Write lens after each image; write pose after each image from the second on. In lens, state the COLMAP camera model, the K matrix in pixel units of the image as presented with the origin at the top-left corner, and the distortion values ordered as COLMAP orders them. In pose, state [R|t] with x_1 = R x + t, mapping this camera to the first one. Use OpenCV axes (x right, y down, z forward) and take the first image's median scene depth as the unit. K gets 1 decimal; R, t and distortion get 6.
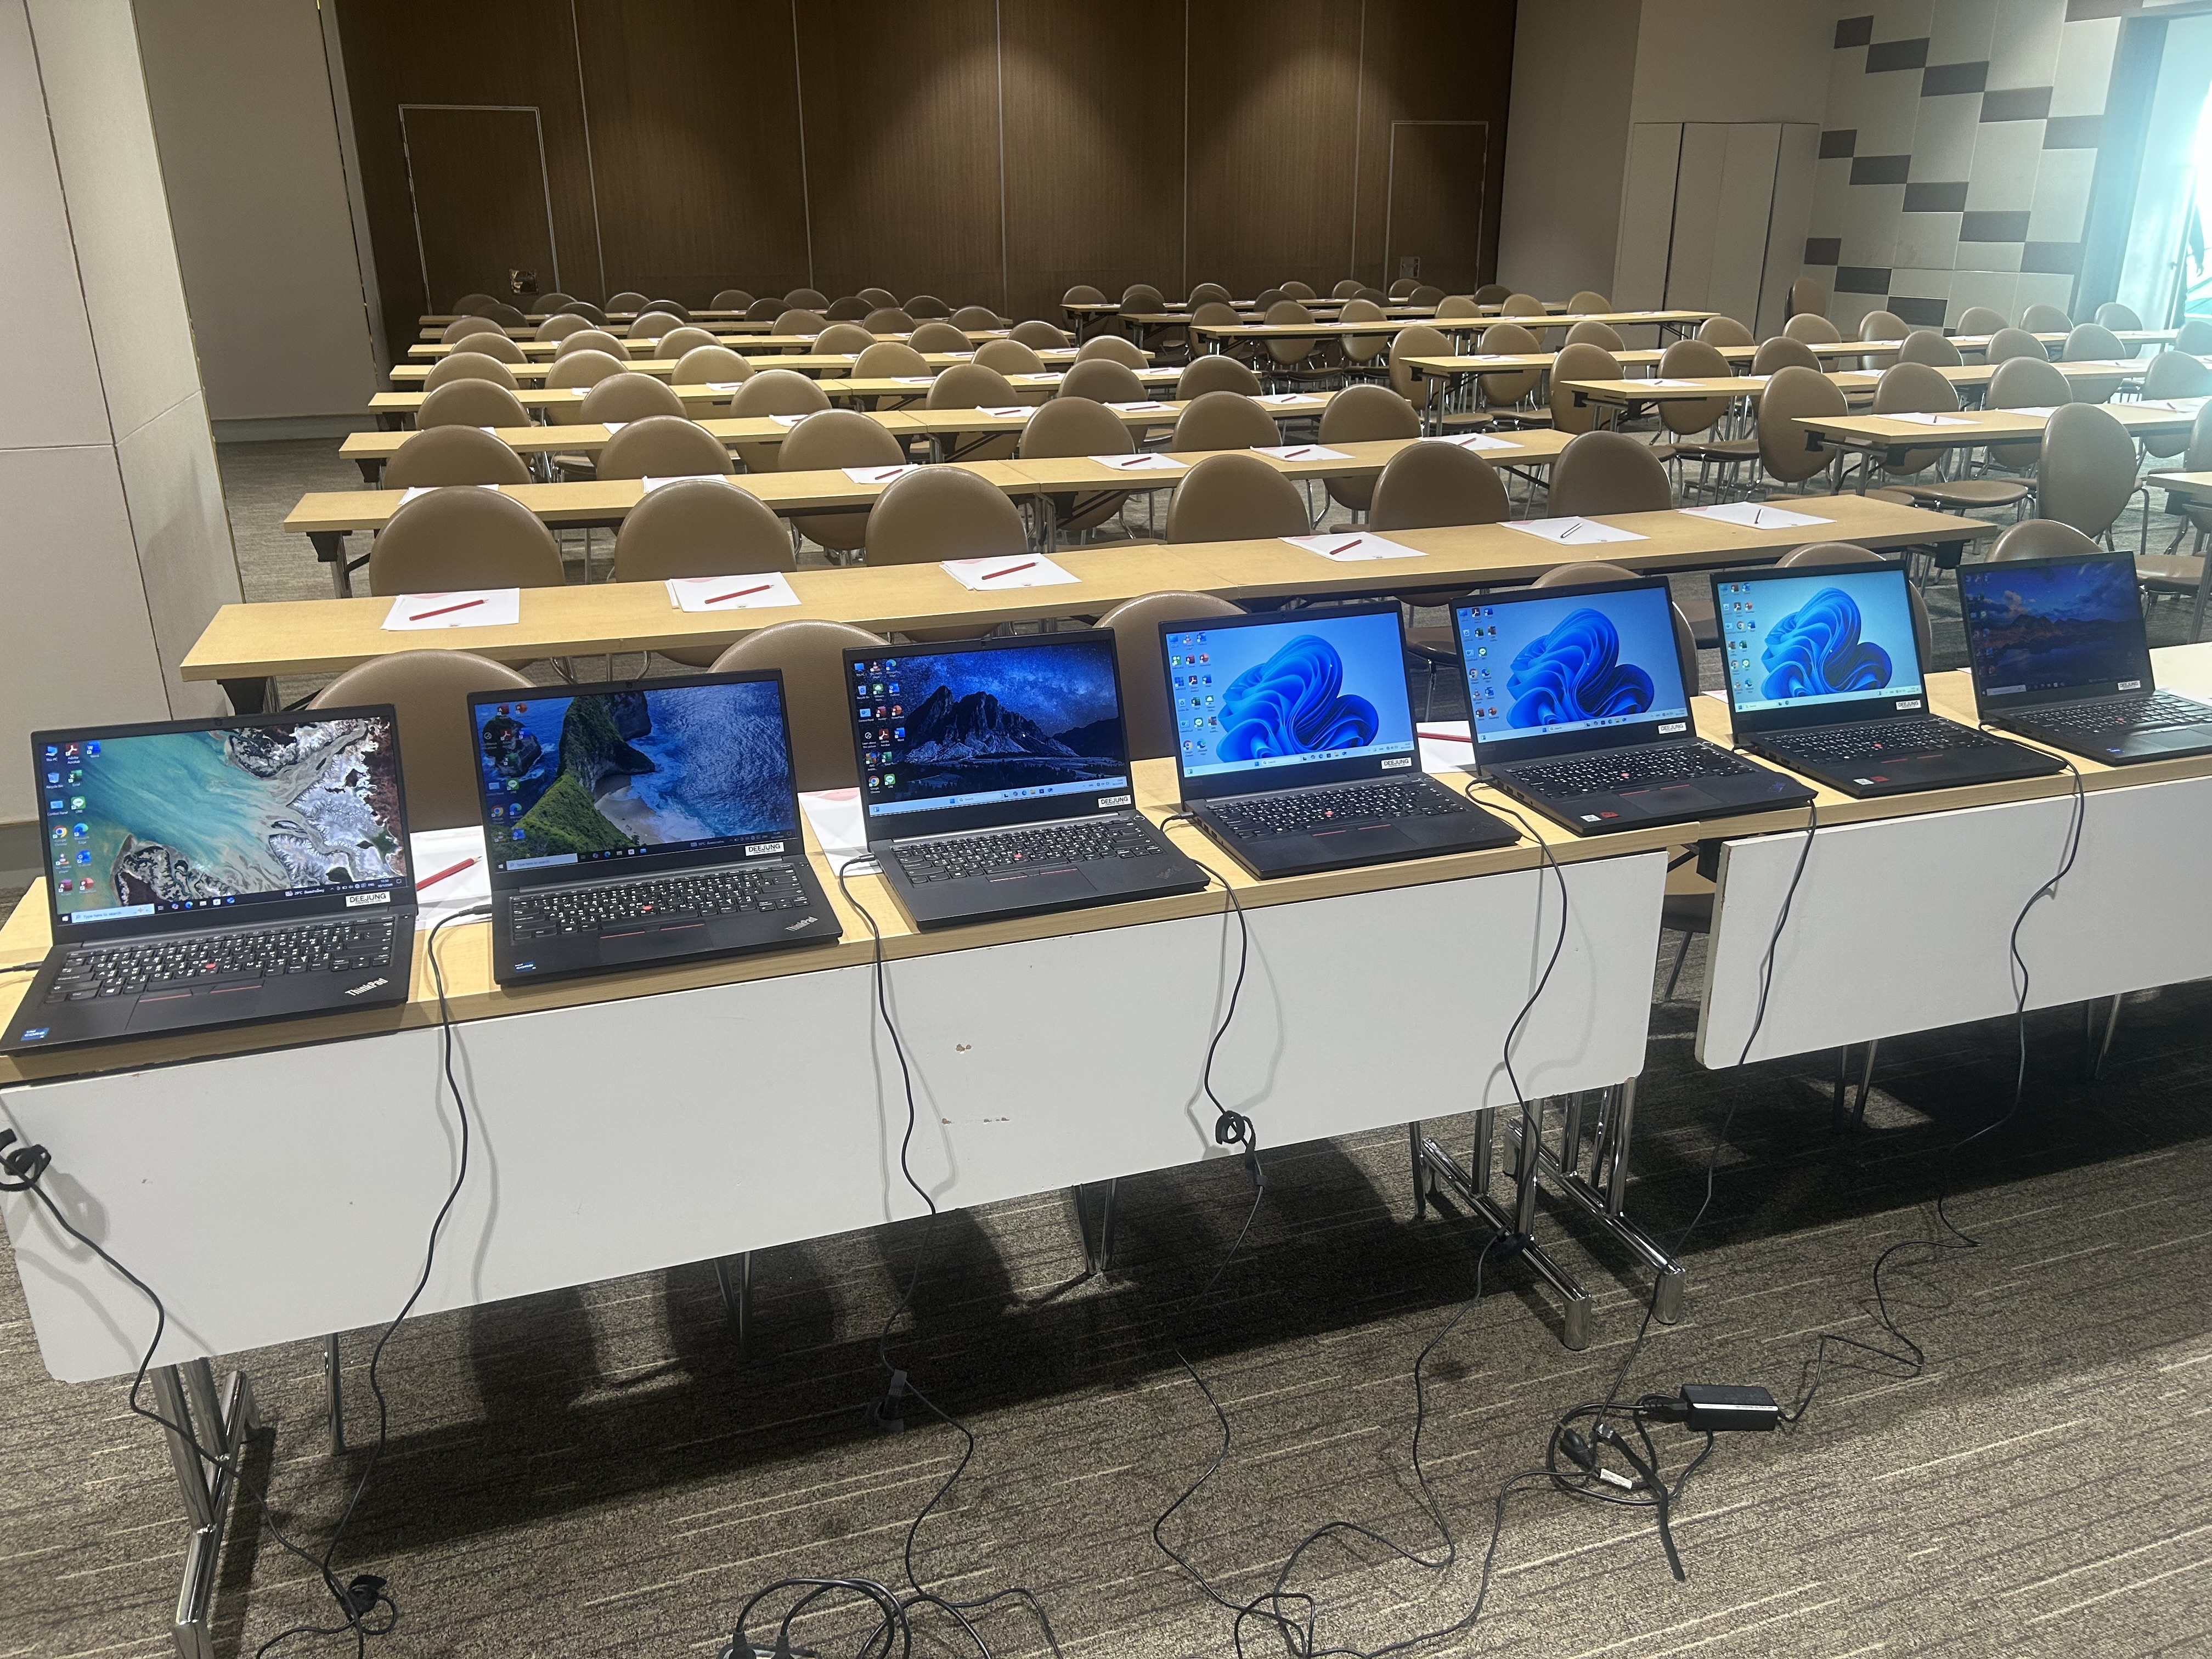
lens RADIAL K [[1682.3, 0, 1106.6], [0, 1682.3, 845.8], [0, 0, 1]] dist [0.042851, -0.047666]
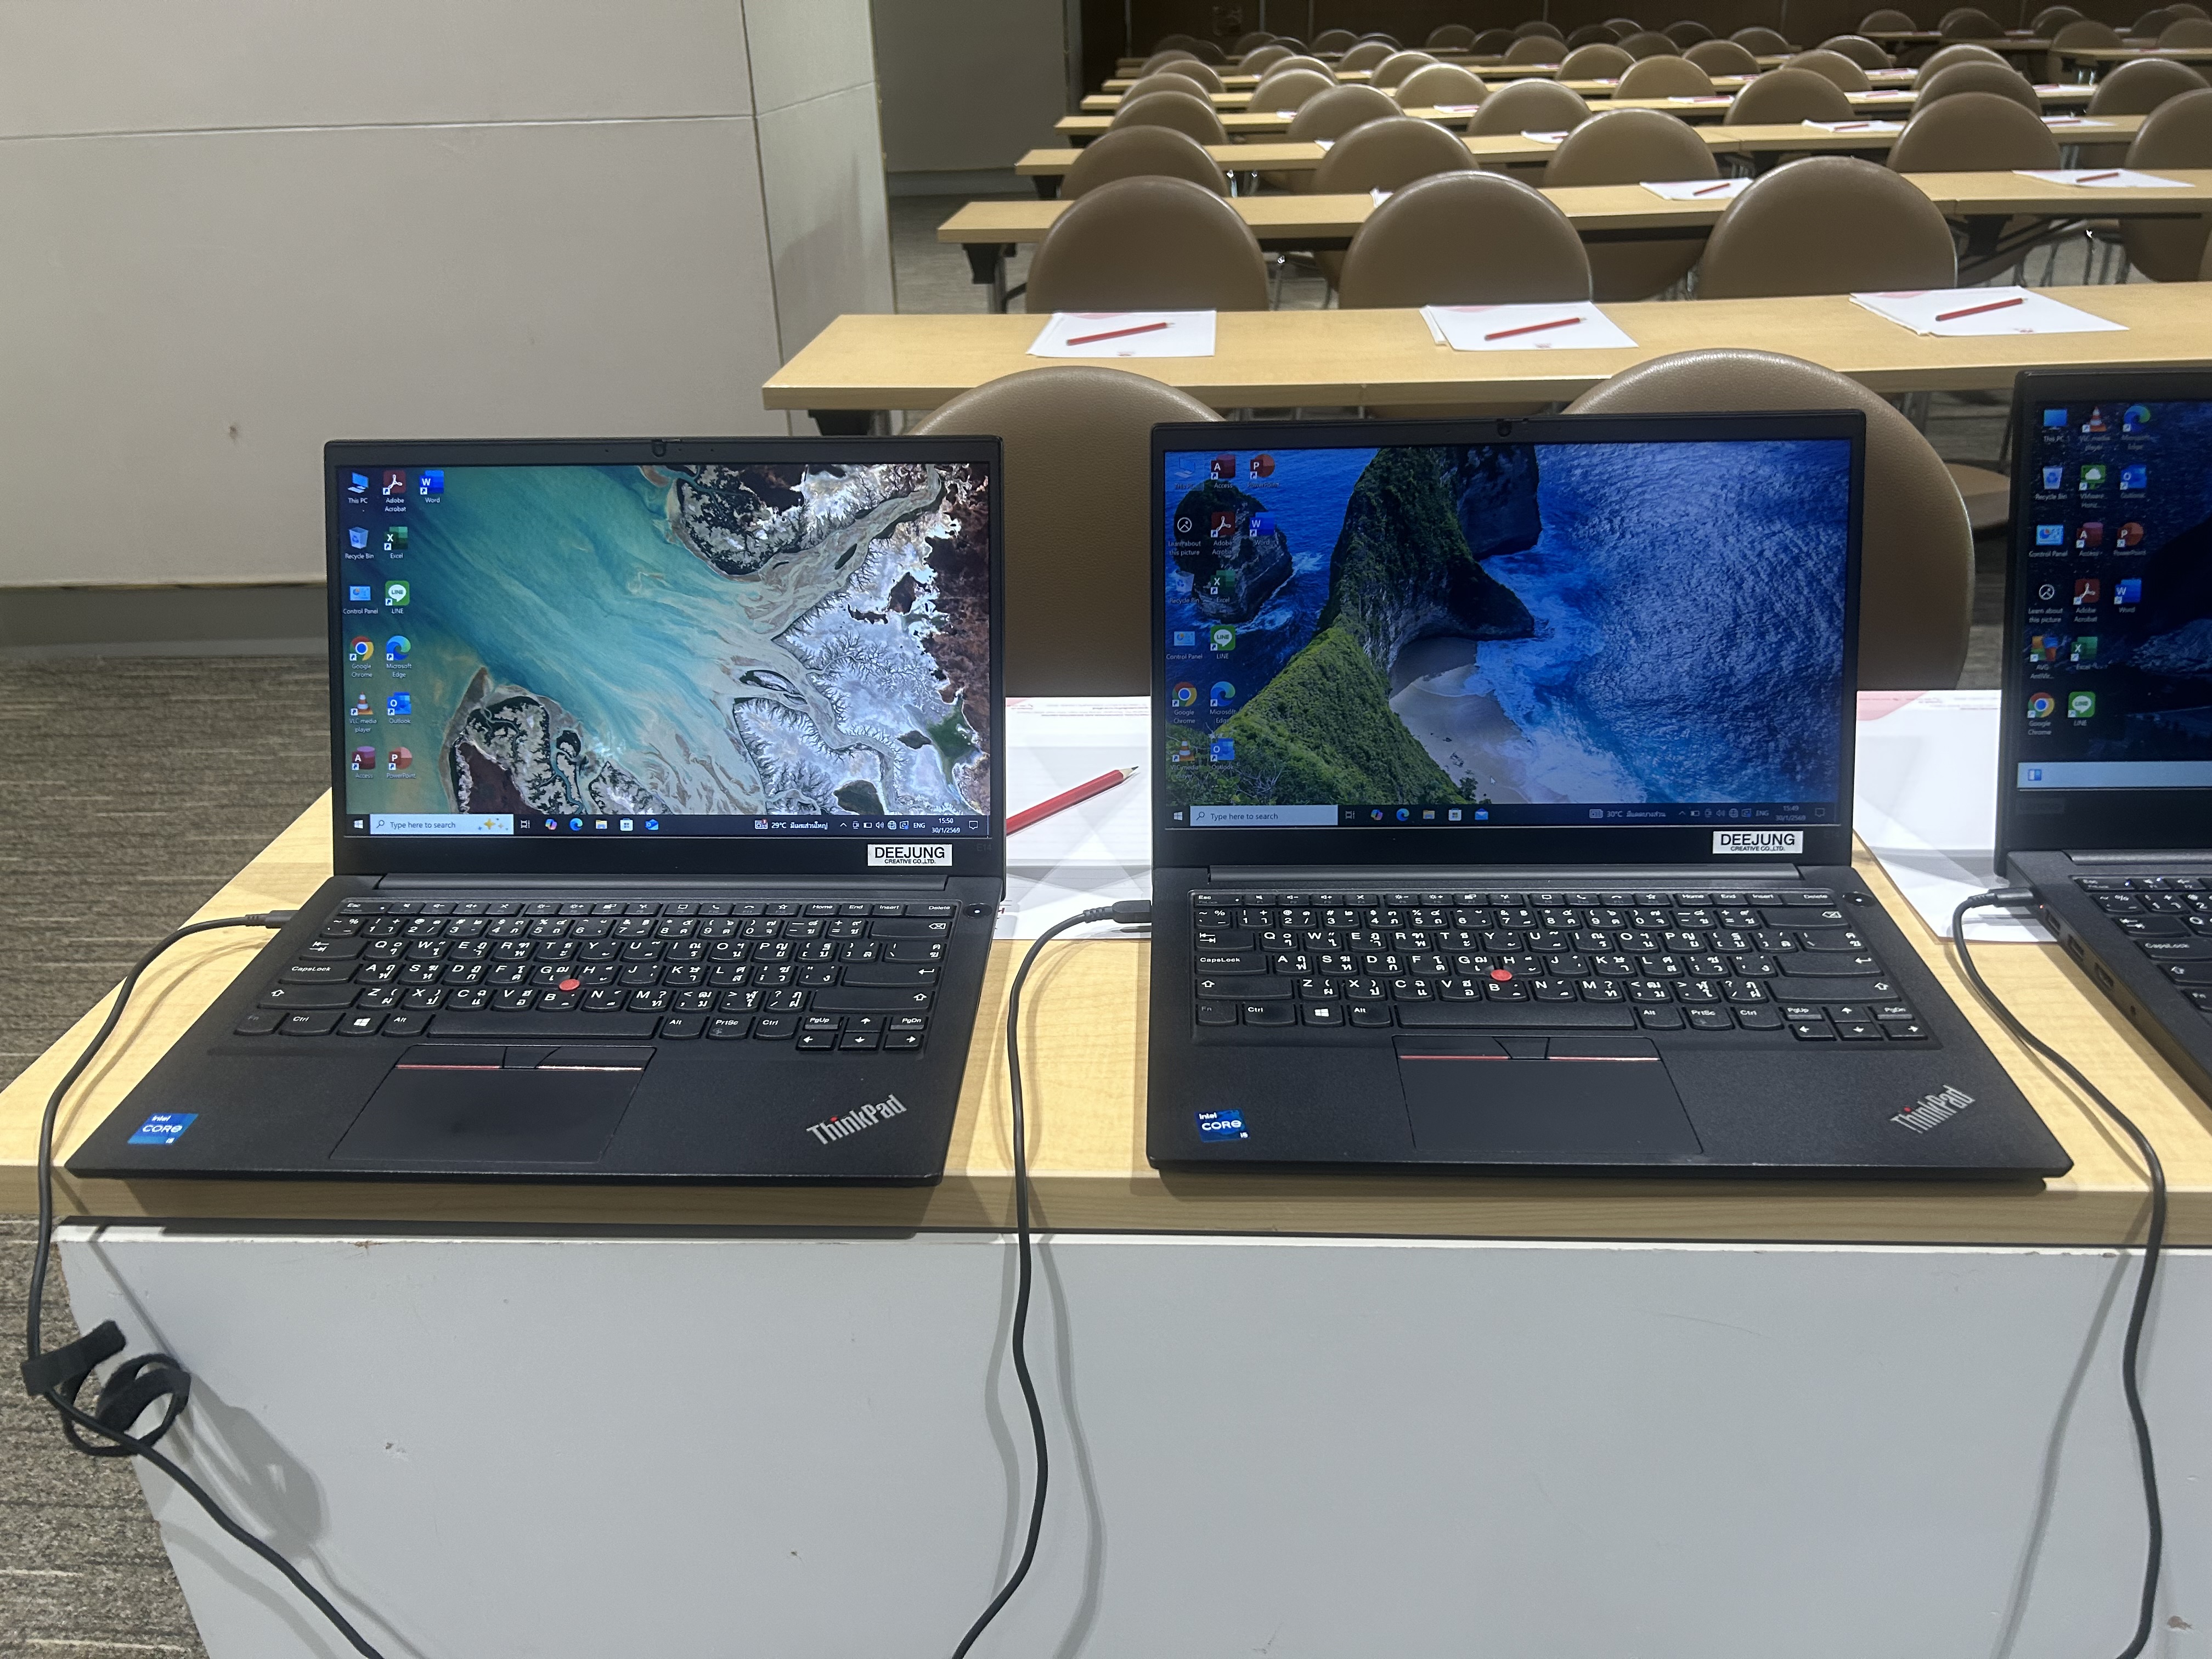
lens RADIAL K [[1657.7, 0, 1092.8], [0, 1657.7, 861.2], [0, 0, 1]] dist [0.057176, -0.057184]
pose [[0.927984, 0.149848, -0.341163, -0.225305], [-0.106715, 0.984101, 0.141972, -0.036995], [0.357013, -0.095341, 0.929221, 0.574982]]
